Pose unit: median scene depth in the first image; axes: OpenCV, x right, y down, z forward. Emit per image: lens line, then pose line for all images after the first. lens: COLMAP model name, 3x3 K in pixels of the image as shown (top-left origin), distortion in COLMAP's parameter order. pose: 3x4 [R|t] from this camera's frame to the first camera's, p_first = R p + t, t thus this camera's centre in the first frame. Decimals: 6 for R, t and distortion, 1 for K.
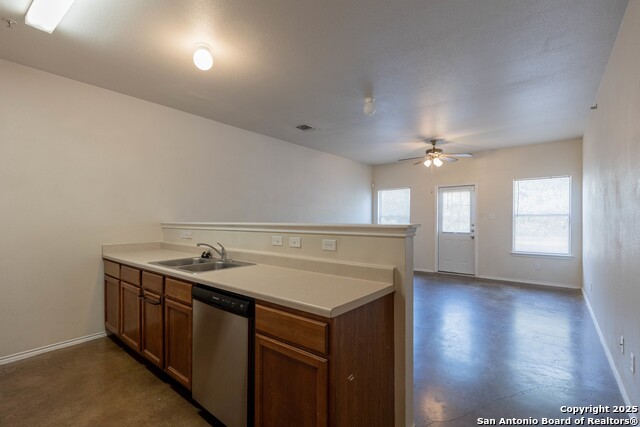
lens RADIAL K [[291.6, 0, 319.8], [0, 291.6, 218.2], [0, 0, 1]] dist [0.003724, 0.000492]
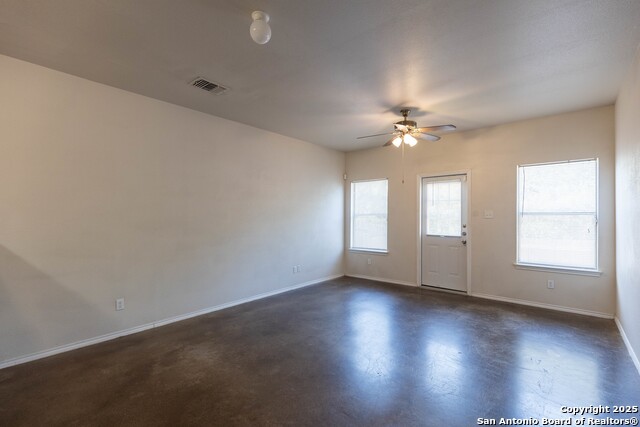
lens RADIAL K [[291.6, 0, 322.8], [0, 291.6, 212.6], [0, 0, 1]] dist [0.003724, 0.000492]
pose [[0.999796, 0.002907, -0.019978, 0.178799], [-0.003119, 0.999939, -0.010564, -0.003143], [0.019946, 0.010624, 0.999745, 0.242132]]
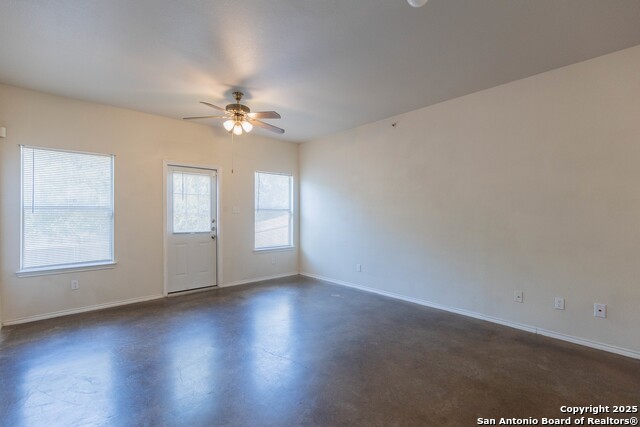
lens RADIAL K [[291.6, 0, 326.4], [0, 291.6, 217.3], [0, 0, 1]] dist [0.003724, 0.000492]
pose [[0.135915, -0.006877, 0.990697, -0.210398], [-0.001549, 0.999973, 0.007153, 0.007433], [-0.990719, -0.002507, 0.135901, 0.634278]]
